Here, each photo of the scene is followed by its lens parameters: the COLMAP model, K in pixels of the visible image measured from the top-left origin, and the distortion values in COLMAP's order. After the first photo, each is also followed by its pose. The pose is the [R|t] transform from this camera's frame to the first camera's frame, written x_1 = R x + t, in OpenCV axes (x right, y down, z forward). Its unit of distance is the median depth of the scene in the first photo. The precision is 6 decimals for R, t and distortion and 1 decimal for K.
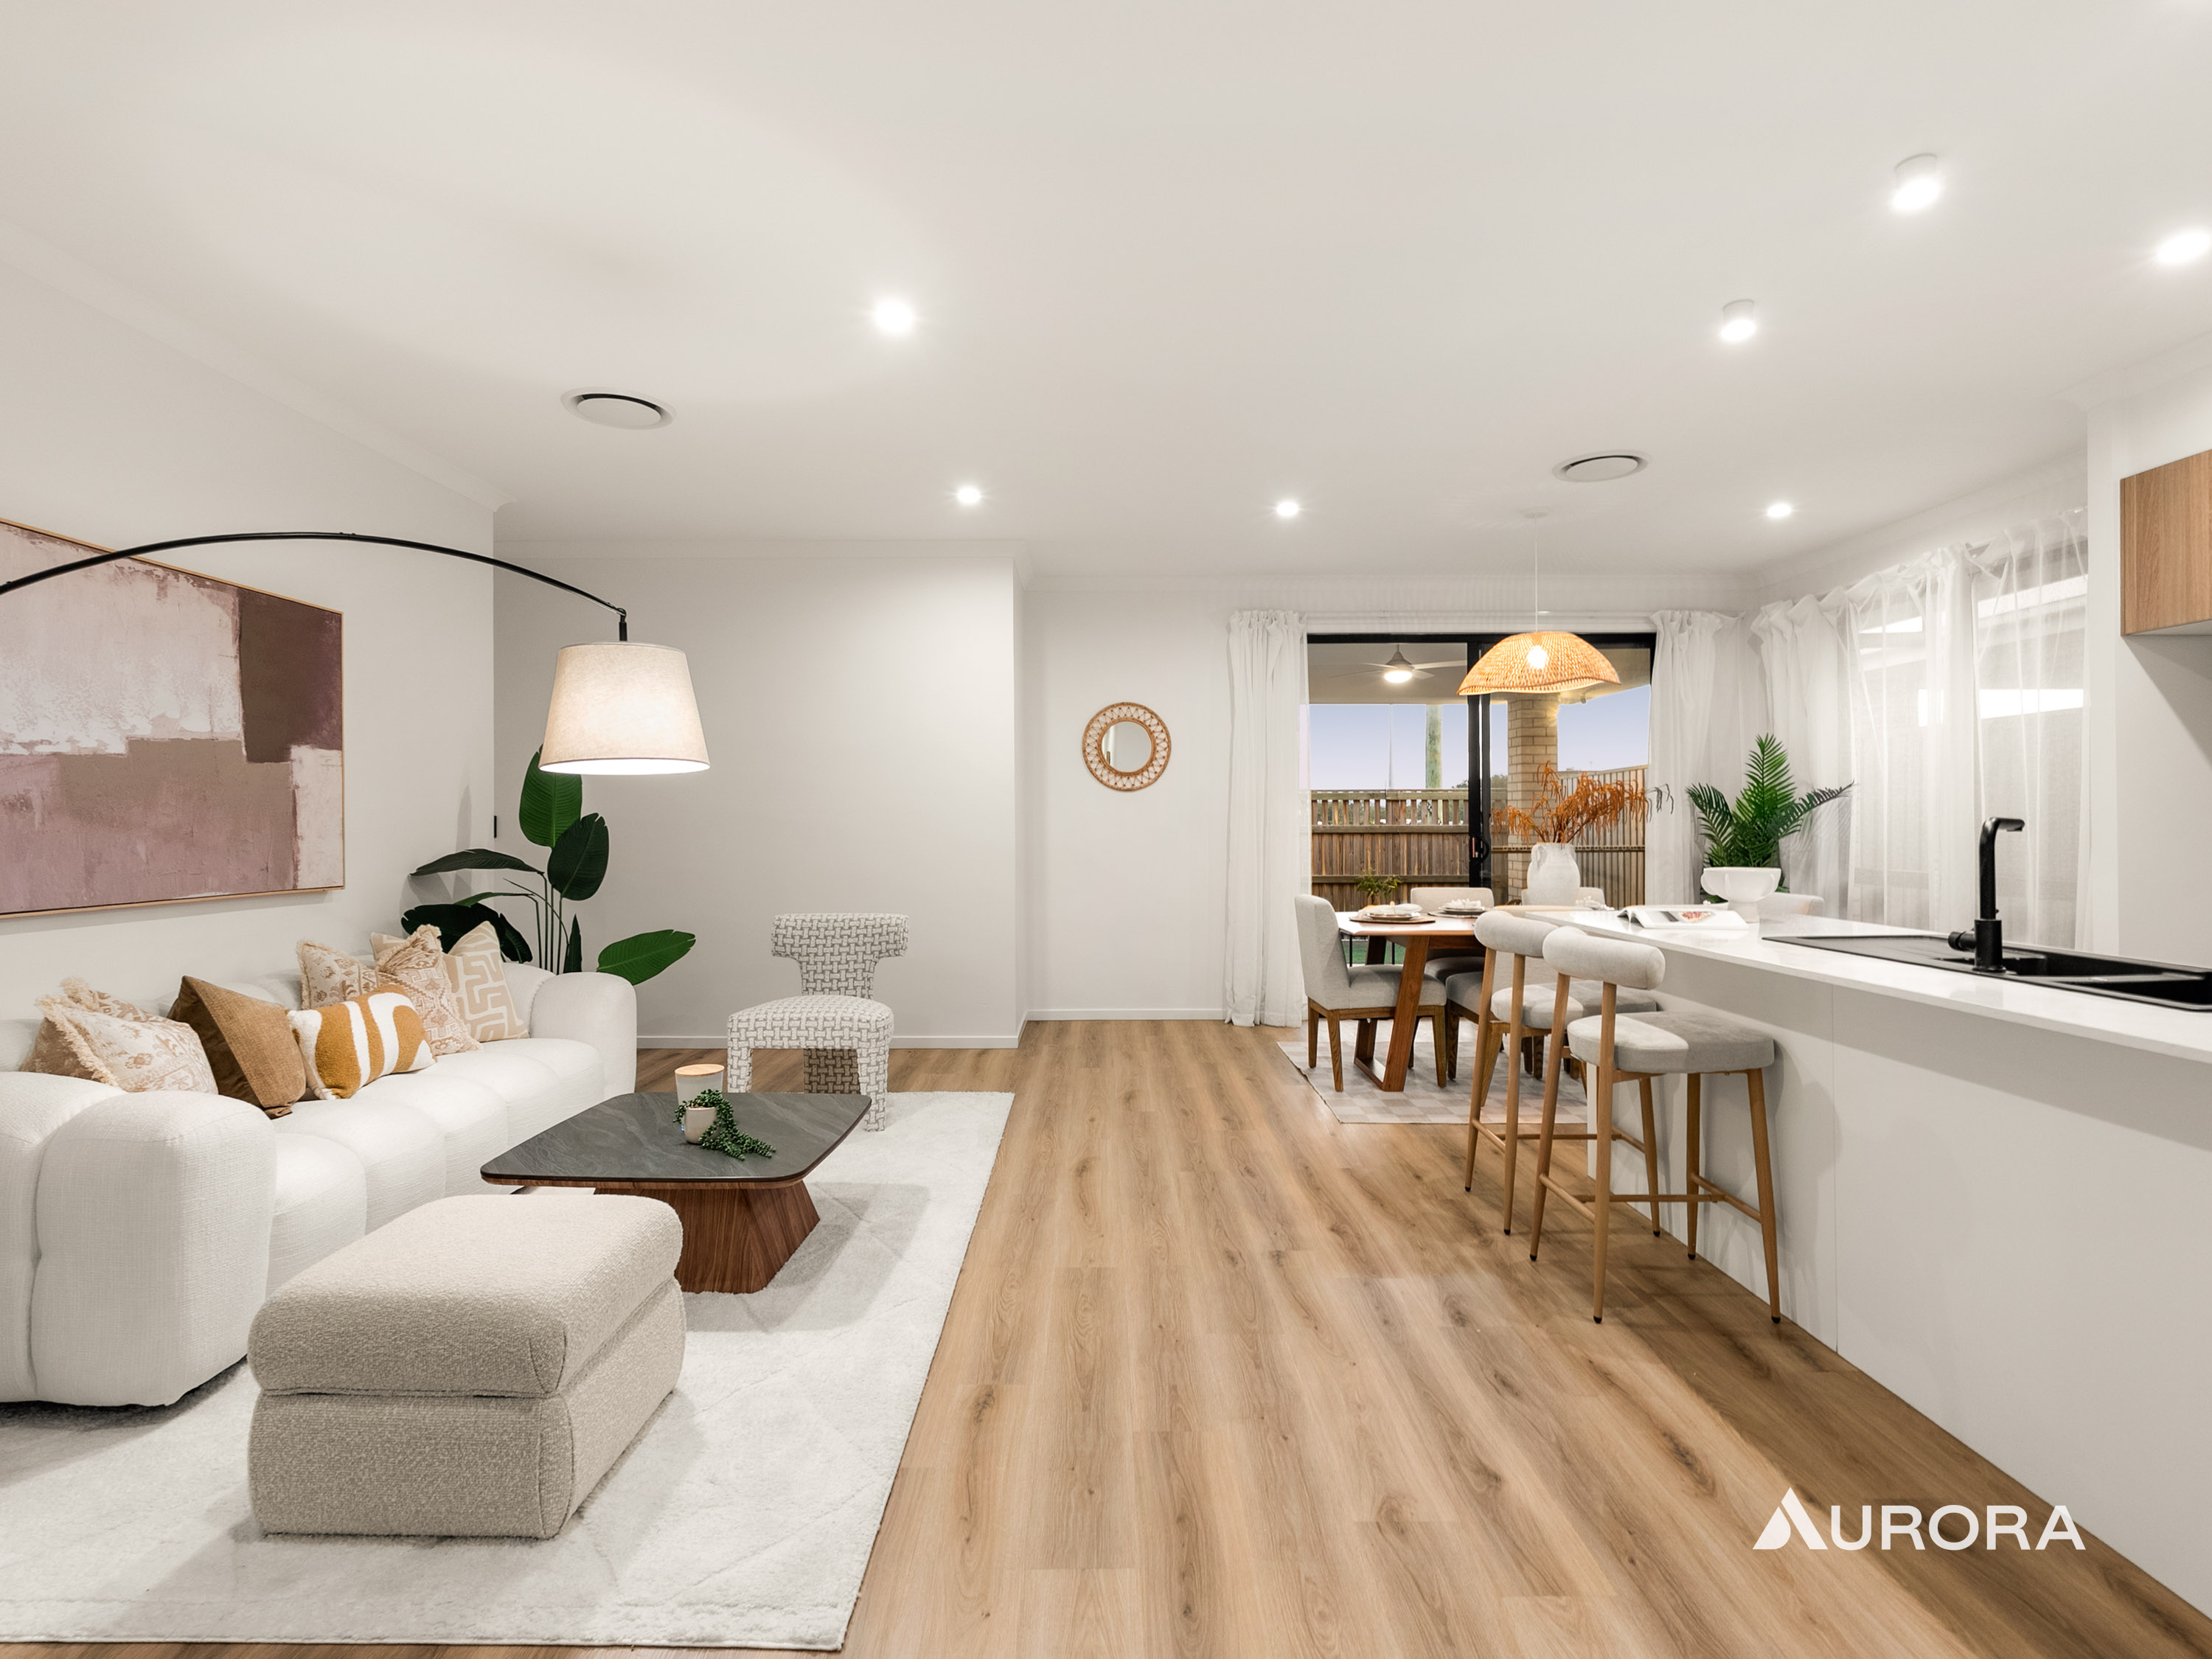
lens RADIAL K [[1096.4, 0, 1084.0], [0, 1096.4, 810.2], [0, 0, 1]] dist [-0.001760, 0.002508]
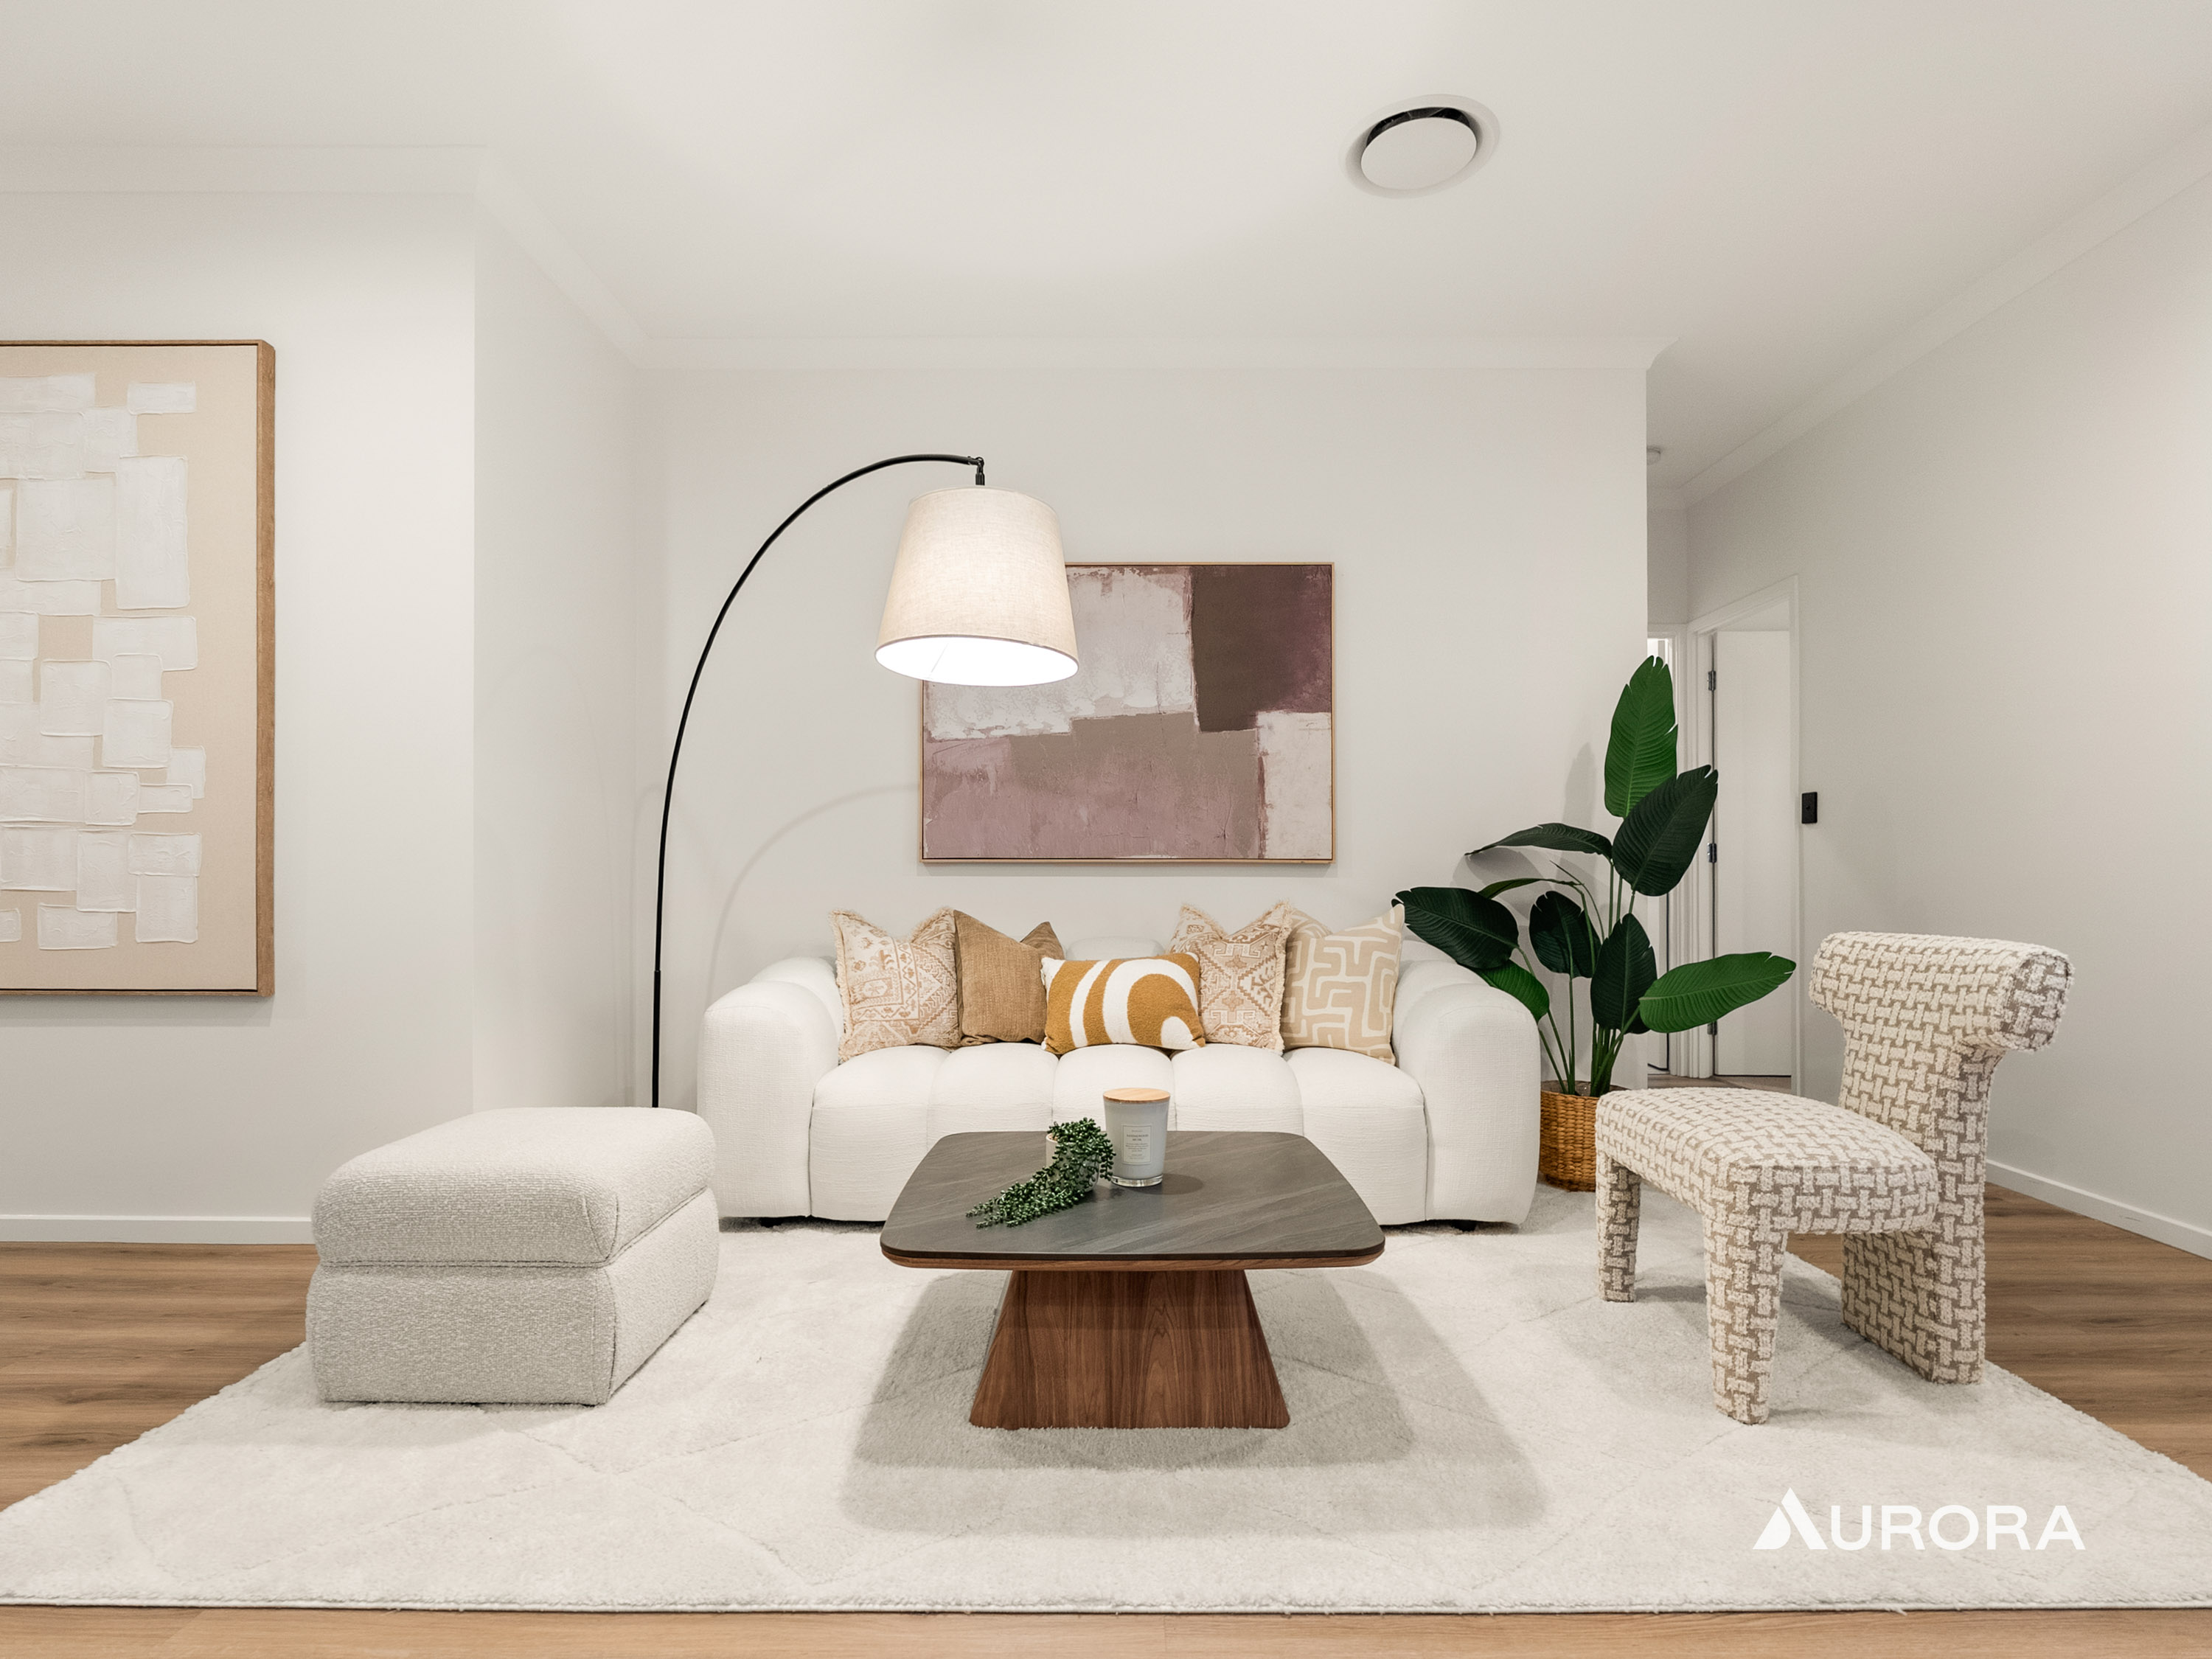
lens RADIAL K [[1173.6, 0, 1123.1], [0, 1173.6, 873.8], [0, 0, 1]] dist [-0.003395, -0.000598]
pose [[0.015656, 0.002004, -0.999875, 0.346414], [0.009136, 0.999956, 0.002147, 0.087292], [0.999836, -0.009169, 0.015637, 0.910958]]
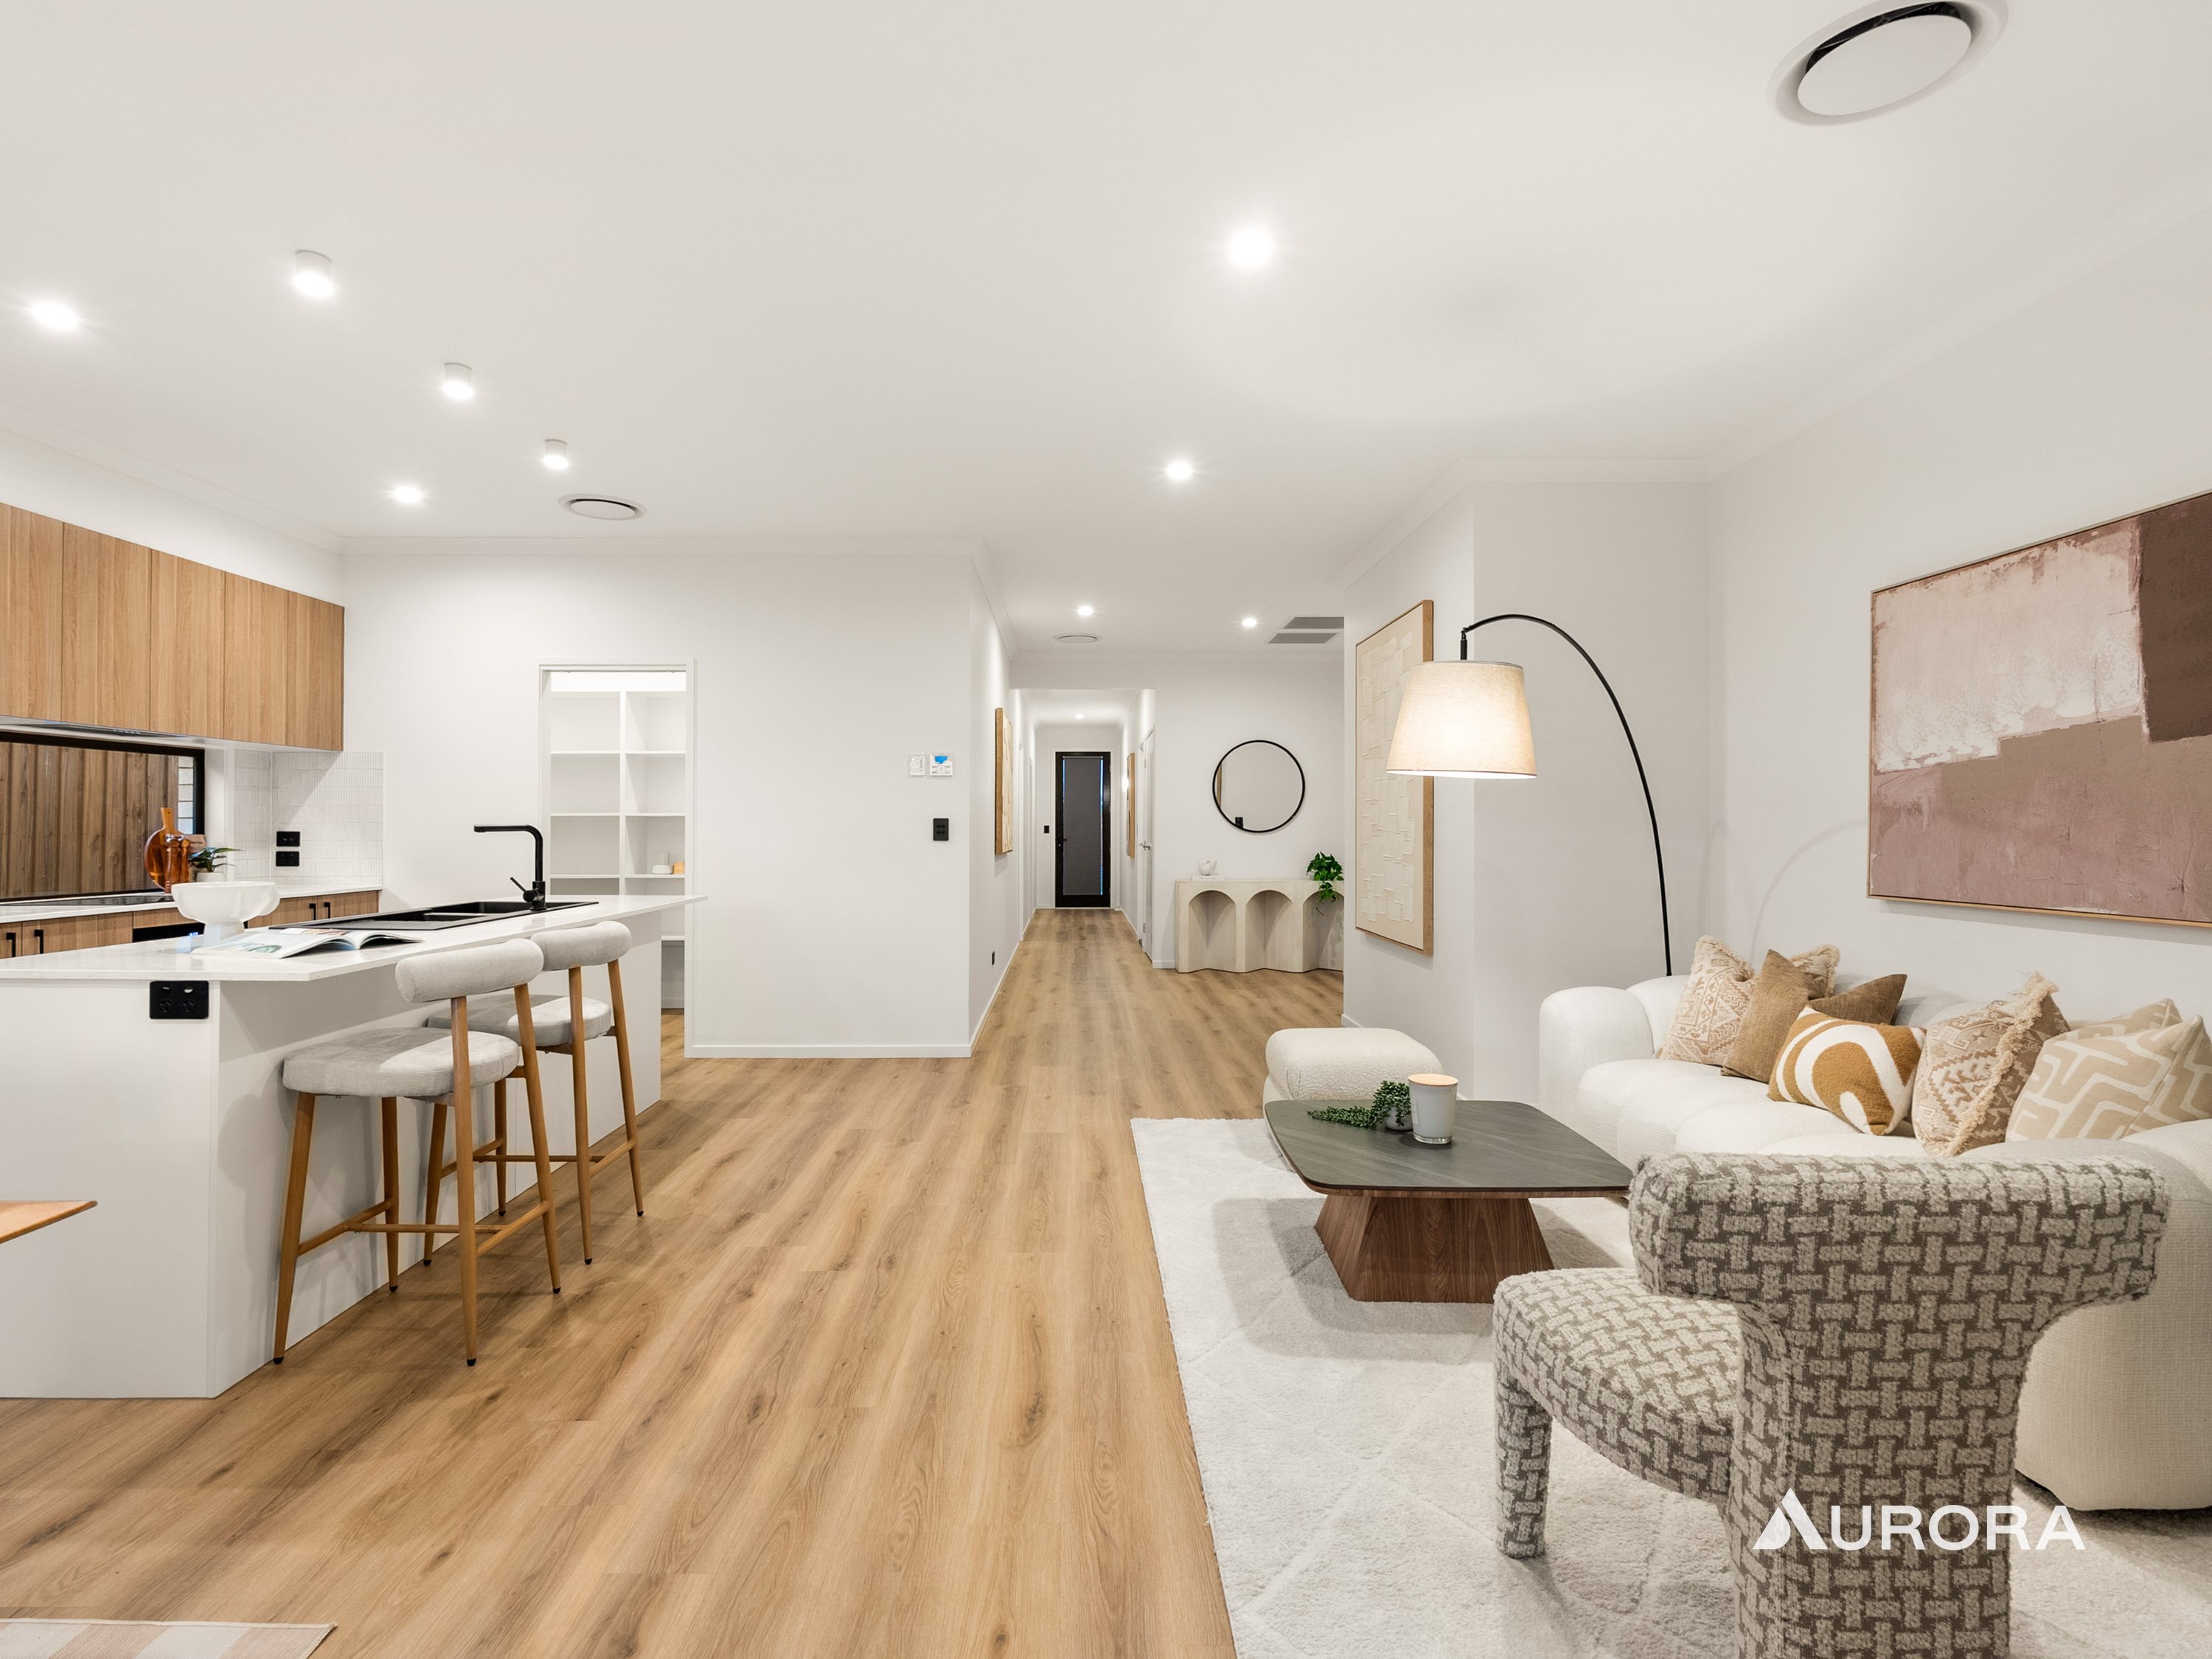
lens RADIAL K [[1096.4, 0, 1086.4], [0, 1096.4, 825.4], [0, 0, 1]] dist [-0.001760, 0.002508]
pose [[-0.999651, 0.002378, -0.026305, -0.016303], [0.002748, 0.999898, -0.014036, 0.021556], [0.026269, -0.014104, -0.999555, 1.735059]]
